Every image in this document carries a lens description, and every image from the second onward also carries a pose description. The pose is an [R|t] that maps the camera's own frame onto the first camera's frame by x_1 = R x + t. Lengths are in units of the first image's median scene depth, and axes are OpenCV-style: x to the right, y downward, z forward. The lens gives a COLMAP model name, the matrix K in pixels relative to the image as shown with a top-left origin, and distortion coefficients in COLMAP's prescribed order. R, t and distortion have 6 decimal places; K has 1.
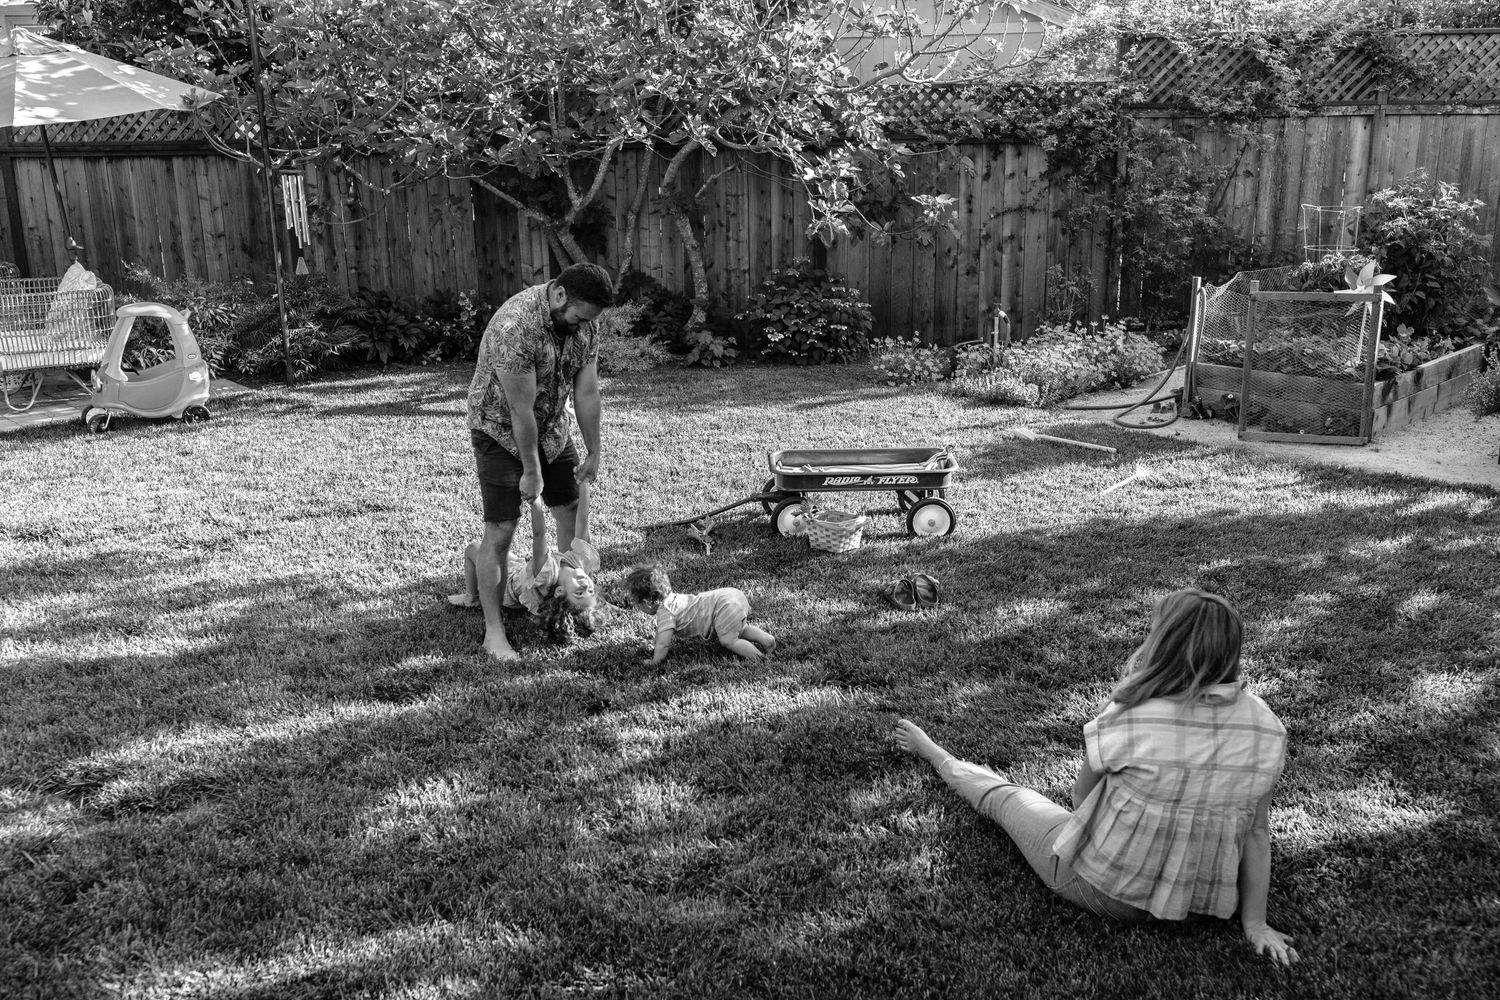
lens RADIAL K [[1457.9, 0, 750.0], [0, 1457.9, 500.0], [0, 0, 1]] dist [-0.012485, -0.009877]
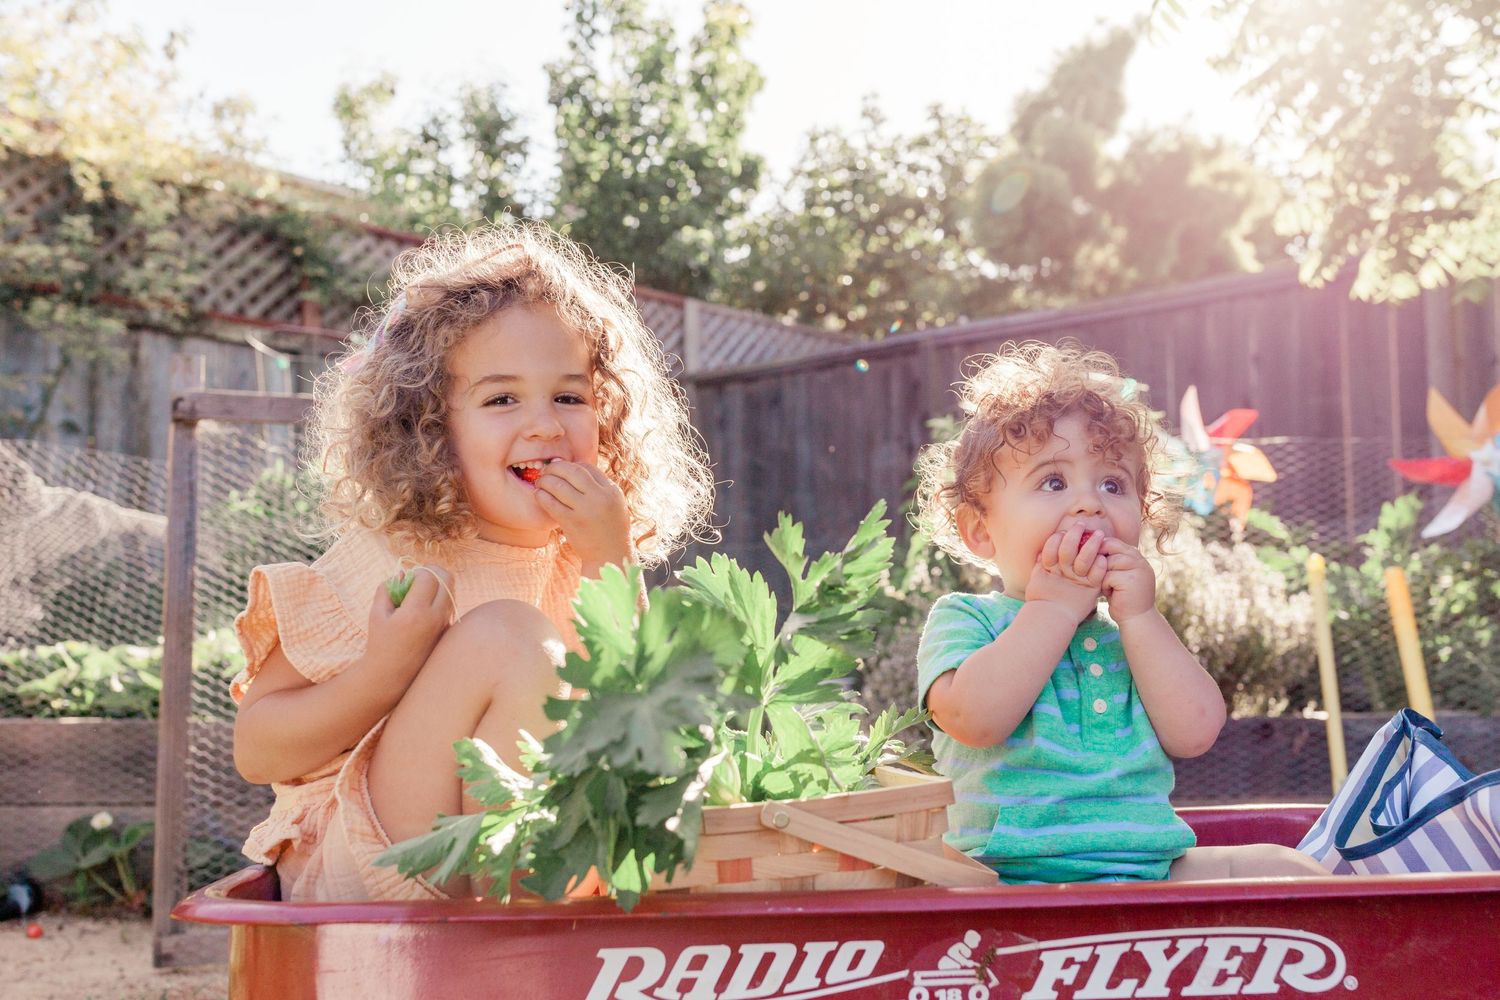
lens RADIAL K [[1457.9, 0, 750.0], [0, 1457.9, 500.0], [0, 0, 1]] dist [-0.012485, -0.009877]
pose [[0.709721, 0.072177, 0.700776, 0.165912], [0.186662, 0.939918, -0.285852, -0.020080], [-0.679304, 0.333683, 0.653607, 0.539452]]
